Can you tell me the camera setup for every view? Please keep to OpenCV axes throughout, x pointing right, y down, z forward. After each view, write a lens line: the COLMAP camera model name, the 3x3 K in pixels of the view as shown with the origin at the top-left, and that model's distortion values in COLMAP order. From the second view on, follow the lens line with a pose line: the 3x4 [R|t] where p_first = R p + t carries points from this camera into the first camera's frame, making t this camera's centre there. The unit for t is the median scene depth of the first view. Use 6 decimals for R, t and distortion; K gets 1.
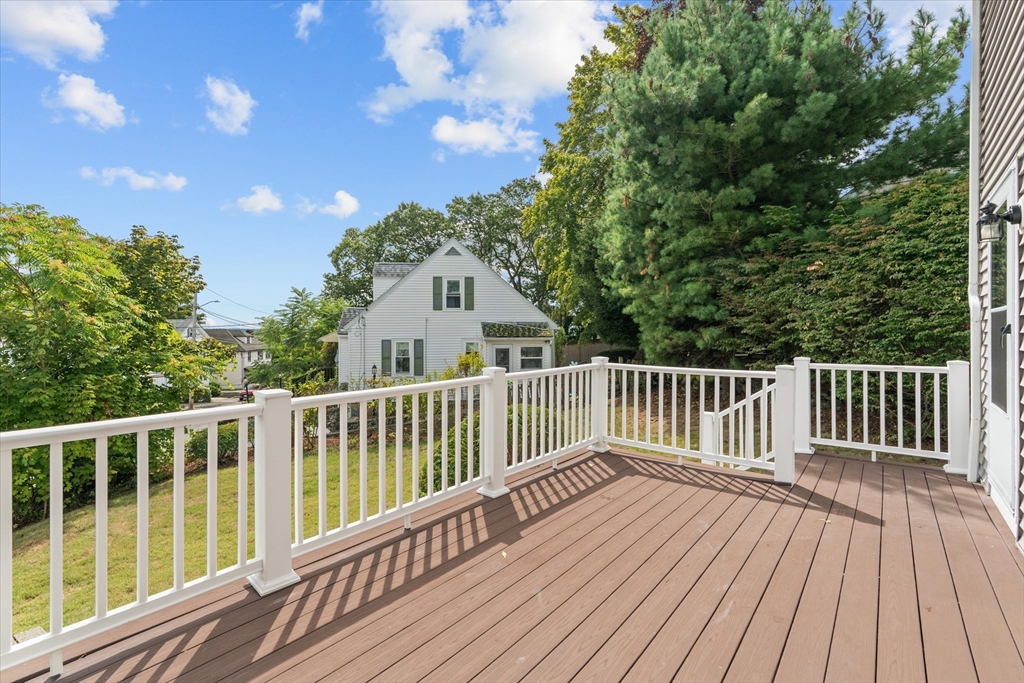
lens RADIAL K [[465.8, 0, 517.7], [0, 465.8, 335.2], [0, 0, 1]] dist [0.002516, 0.000241]
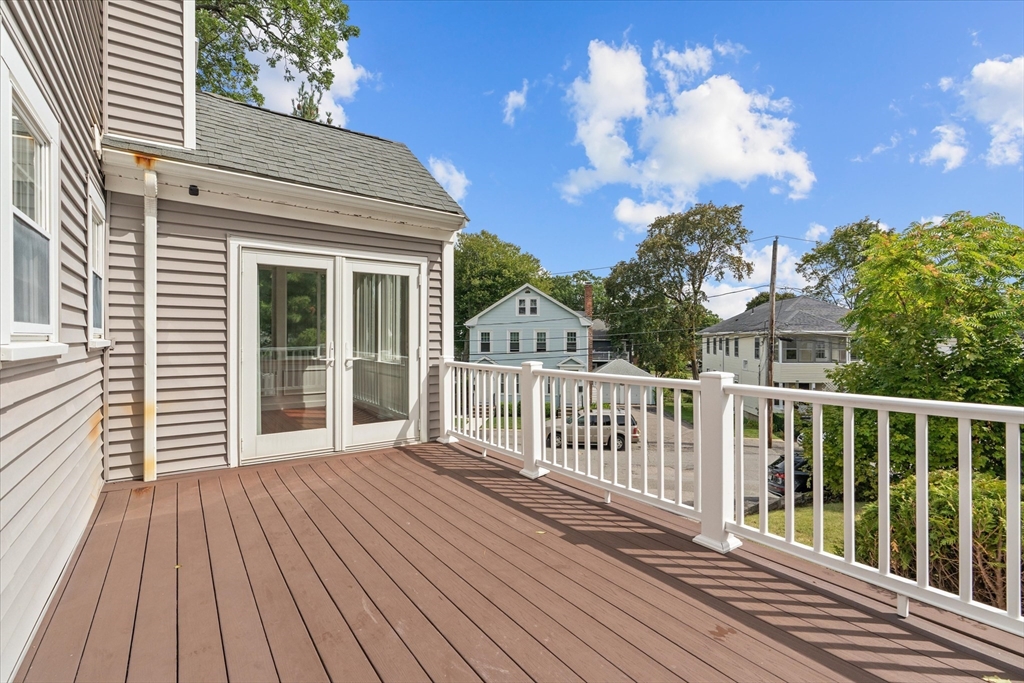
lens RADIAL K [[465.8, 0, 514.4], [0, 465.8, 336.6], [0, 0, 1]] dist [0.002516, 0.000241]
pose [[-0.262885, -0.002881, -0.964823, 0.913007], [-0.005458, 0.999984, -0.001499, 0.015738], [0.964812, 0.004872, -0.262896, 1.082080]]
